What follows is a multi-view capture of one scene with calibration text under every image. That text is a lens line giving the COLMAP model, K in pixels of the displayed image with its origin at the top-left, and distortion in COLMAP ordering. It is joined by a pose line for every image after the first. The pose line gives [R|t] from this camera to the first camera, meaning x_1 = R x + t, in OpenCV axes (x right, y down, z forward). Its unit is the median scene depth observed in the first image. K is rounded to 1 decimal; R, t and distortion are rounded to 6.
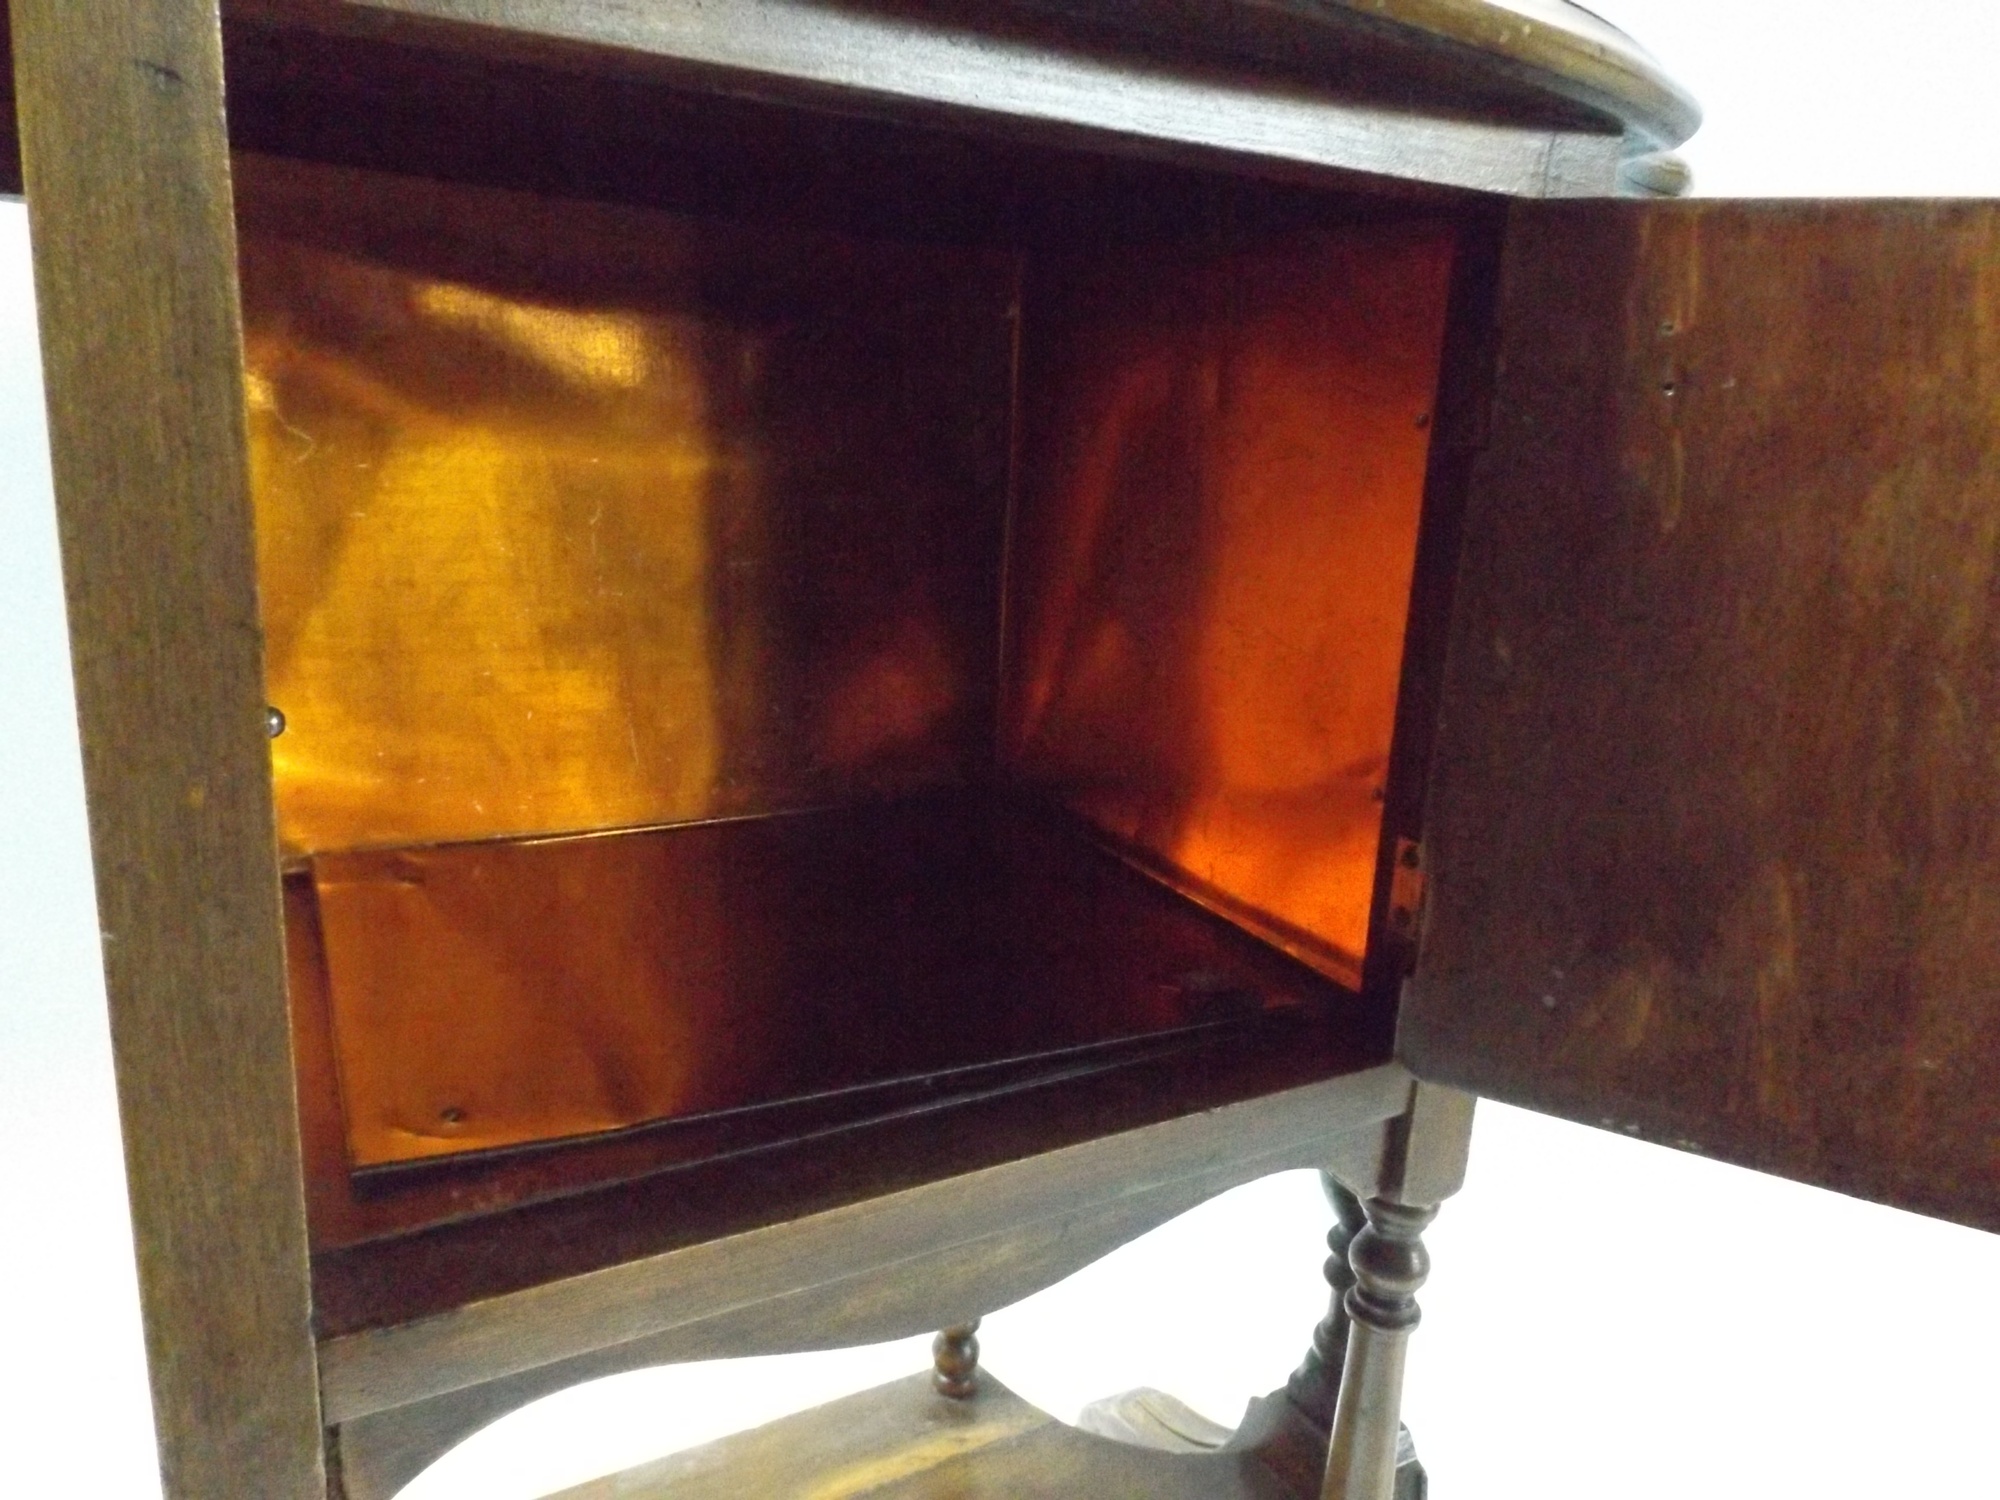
lens RADIAL K [[1402.9, 0, 1000.0], [0, 1402.9, 750.0], [0, 0, 1]] dist [0.004962, -0.008612]
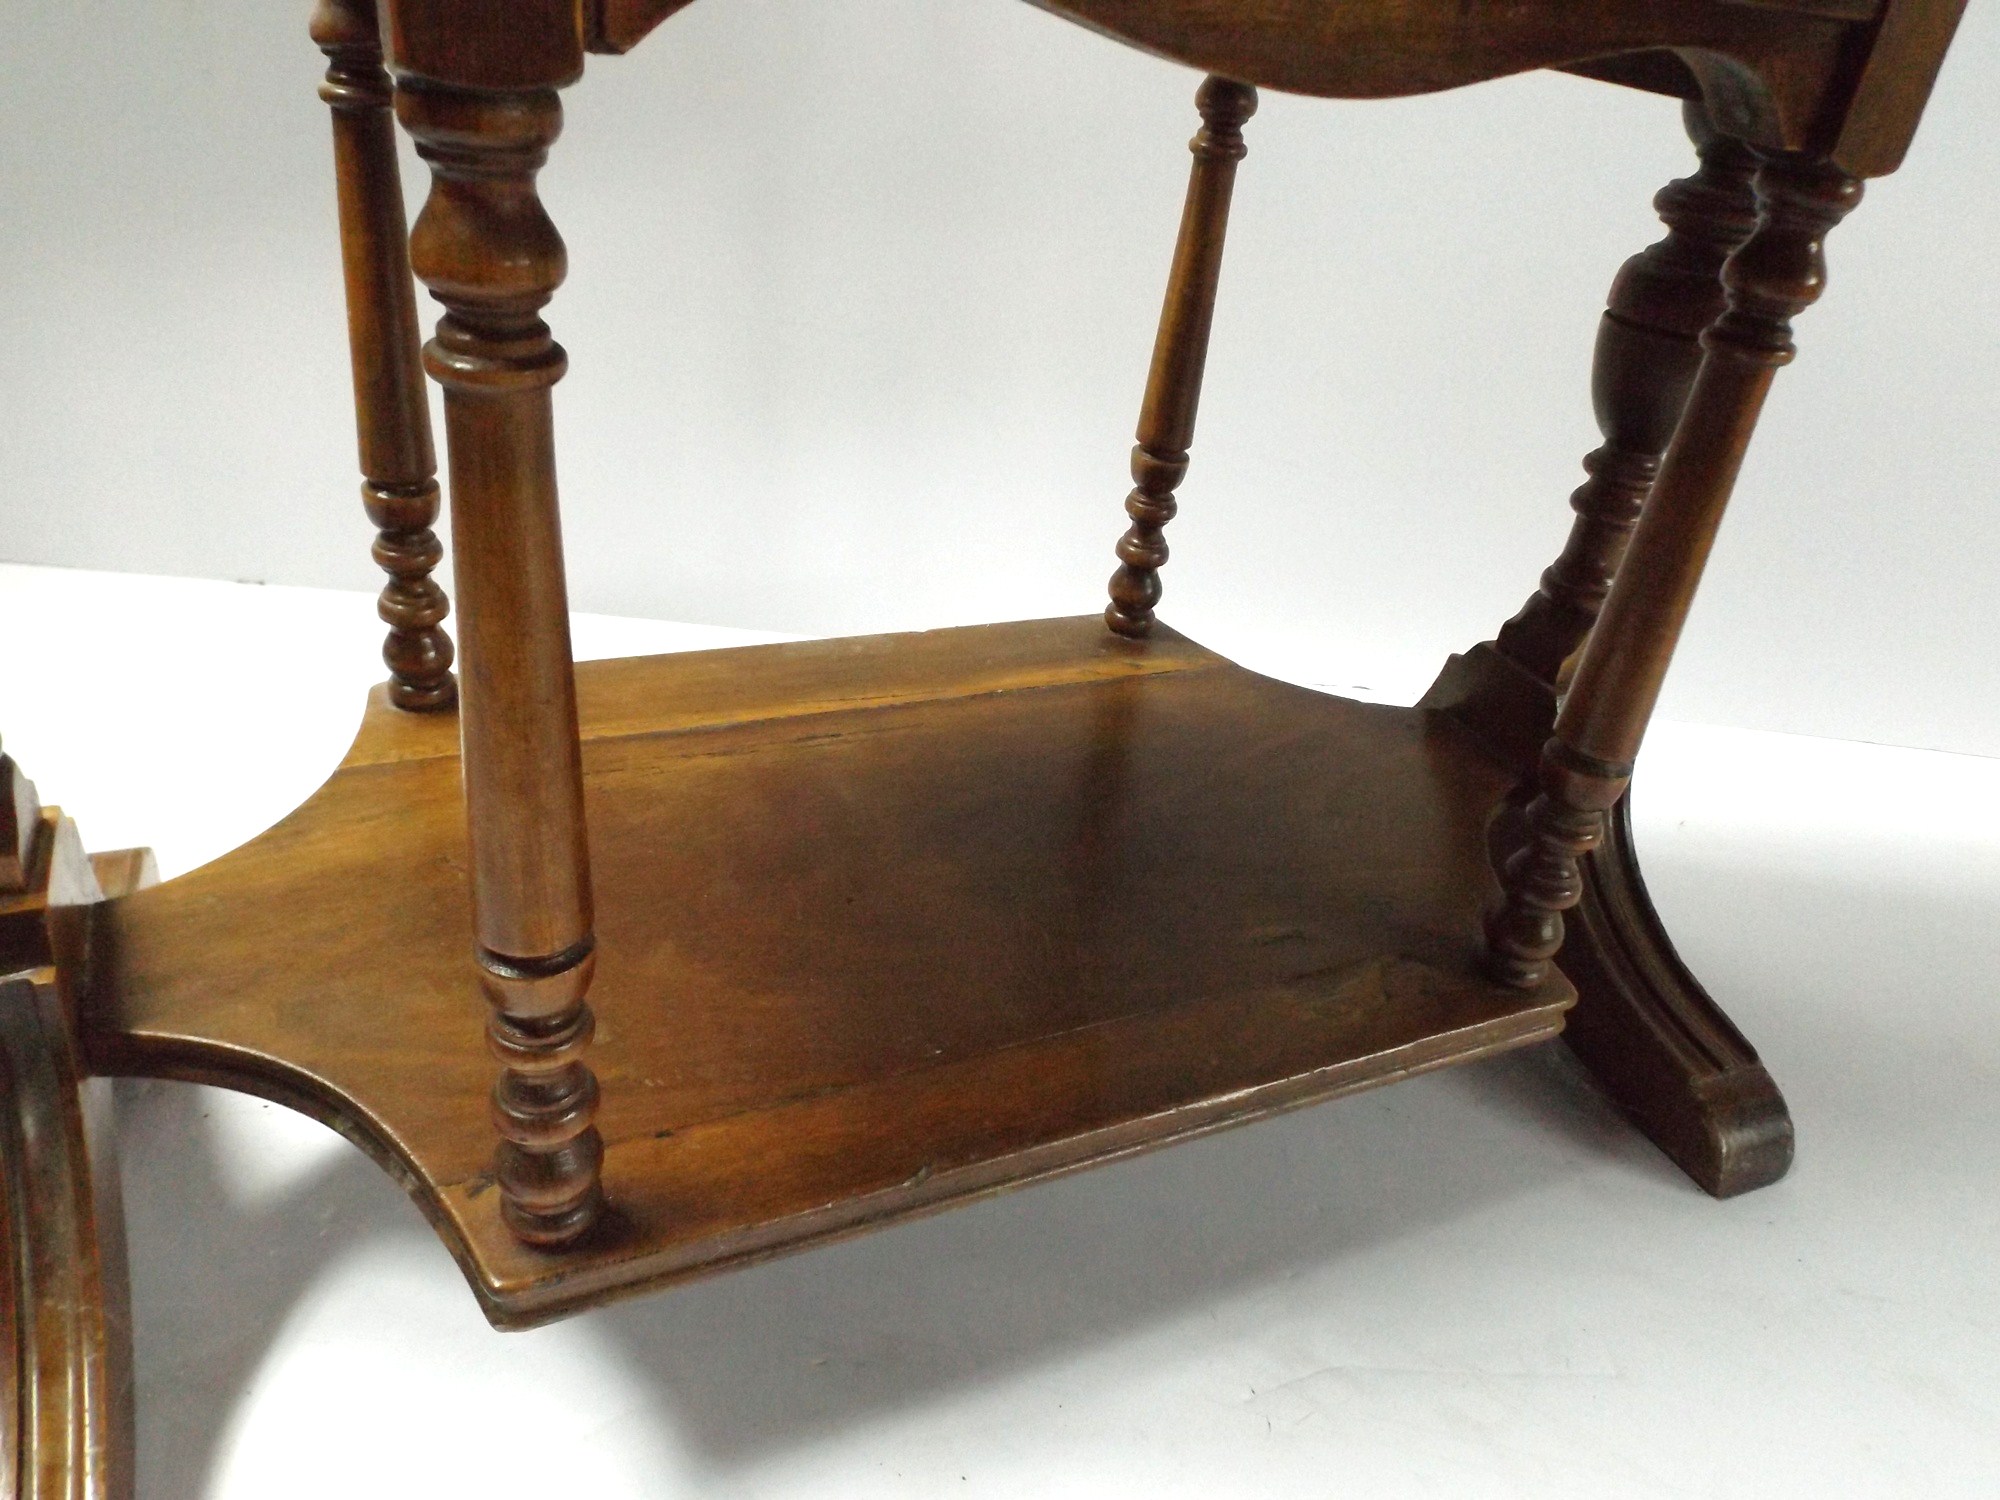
lens RADIAL K [[1390.5, 0, 1000.0], [0, 1390.5, 750.0], [0, 0, 1]] dist [-0.033611, -0.000093]
pose [[0.993681, 0.104717, -0.040393, -0.164116], [-0.089555, 0.956675, 0.277043, 0.641529], [0.067654, -0.271676, 0.960008, 0.161585]]
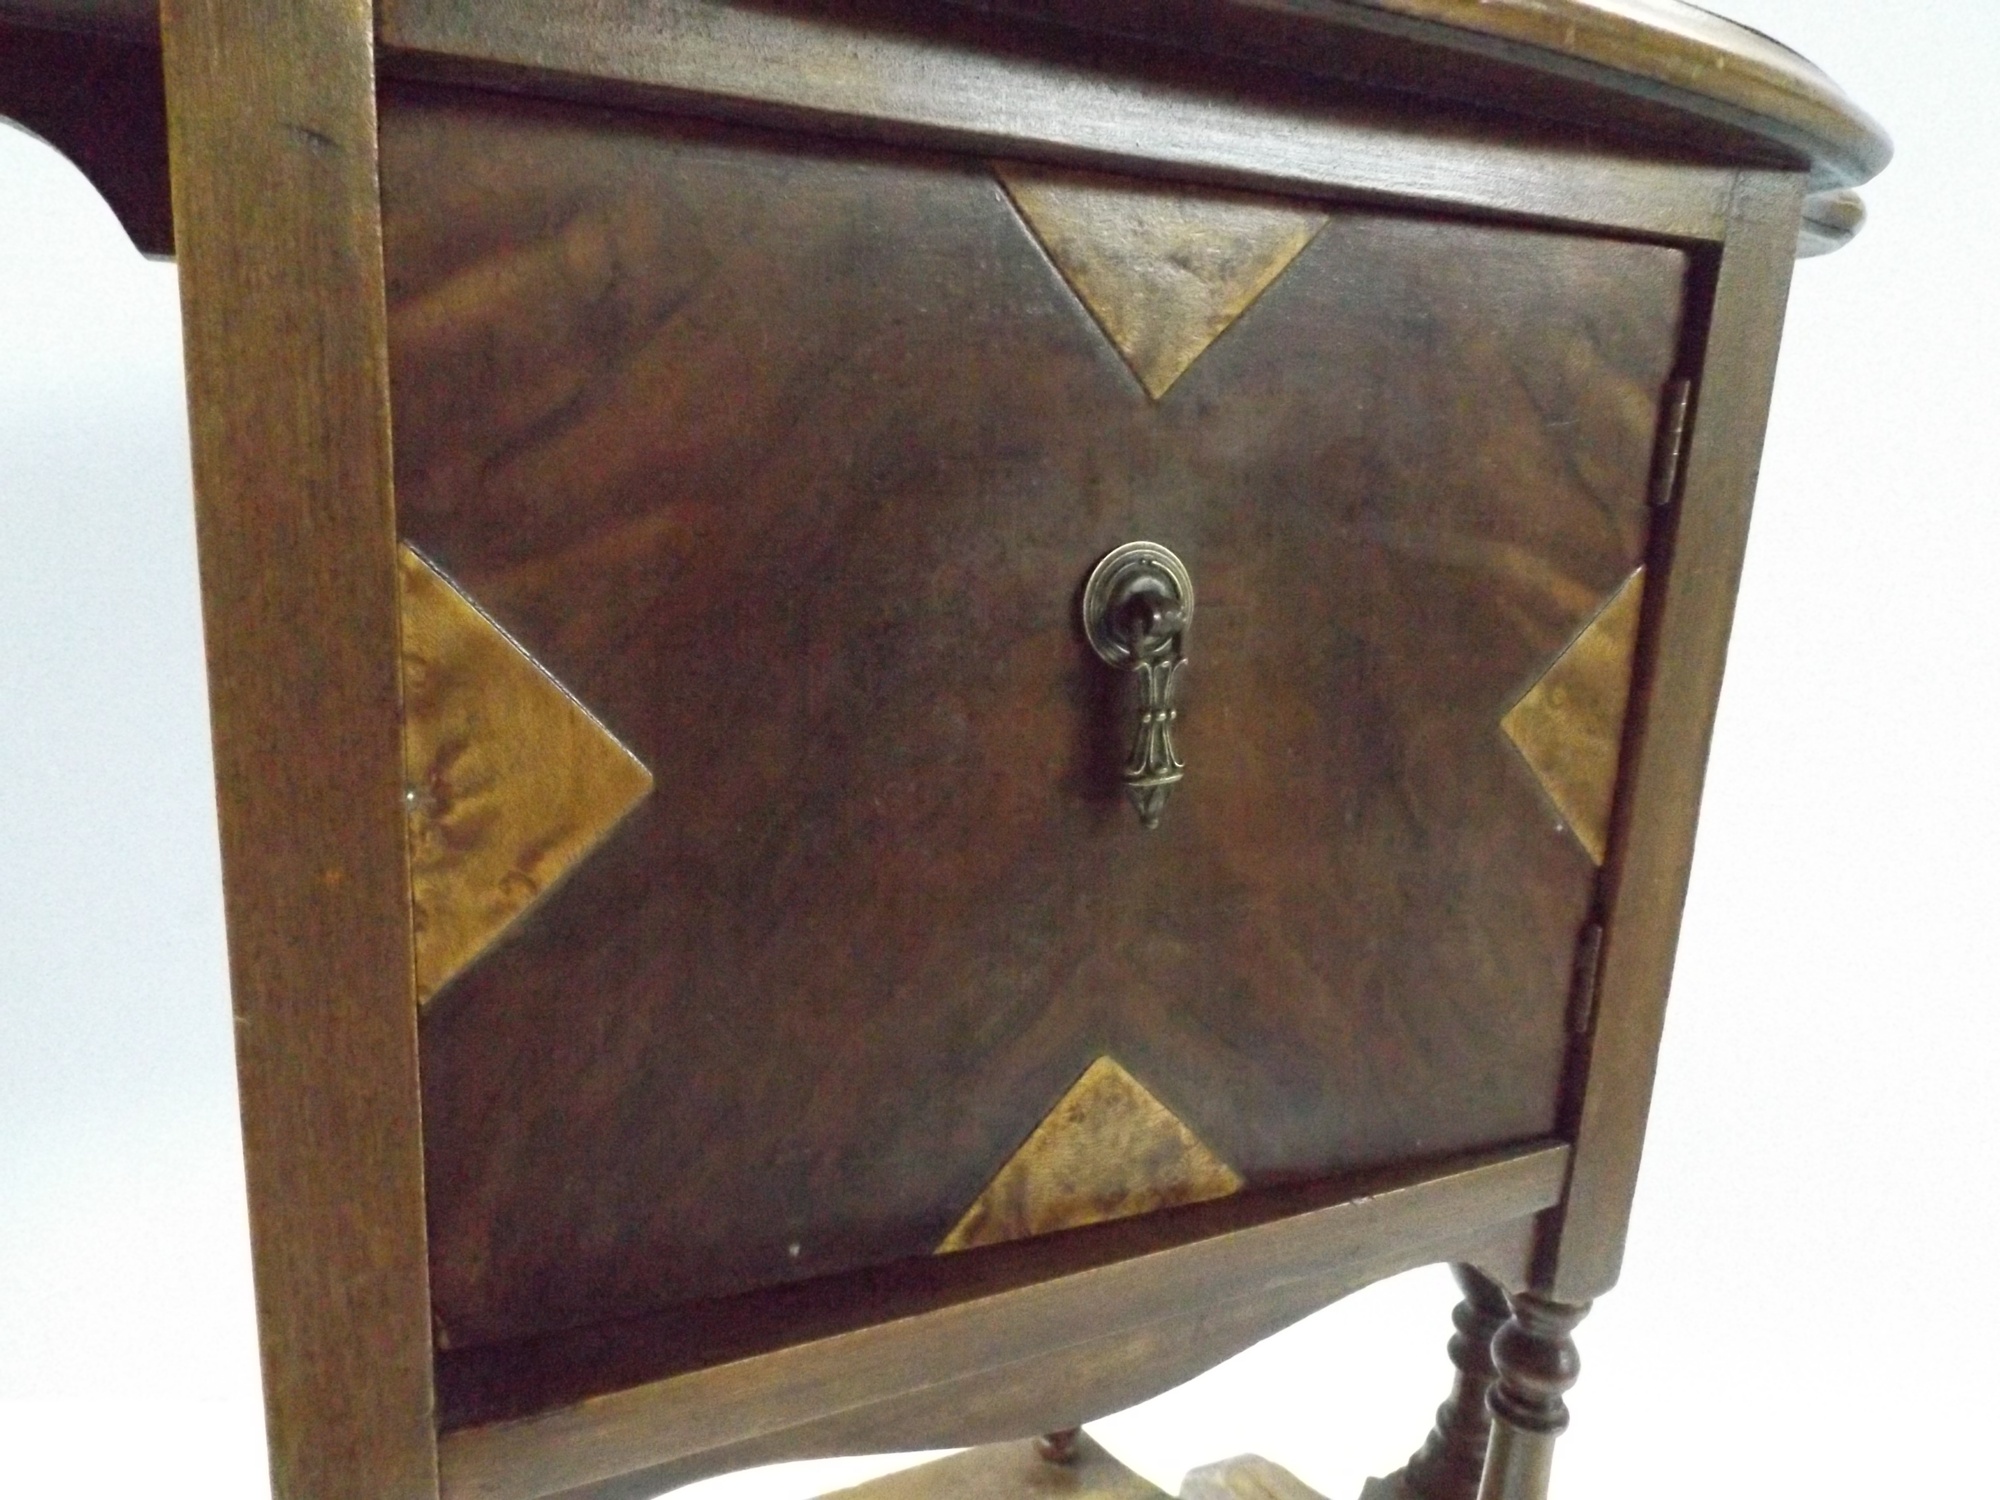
lens RADIAL K [[1401.3, 0, 1000.0], [0, 1401.3, 750.0], [0, 0, 1]] dist [-0.000528, -0.002709]
pose [[0.997967, 0.012952, -0.062407, -0.040405], [-0.014024, 0.999761, -0.016760, -0.034025], [0.062175, 0.017601, 0.997910, 0.047498]]
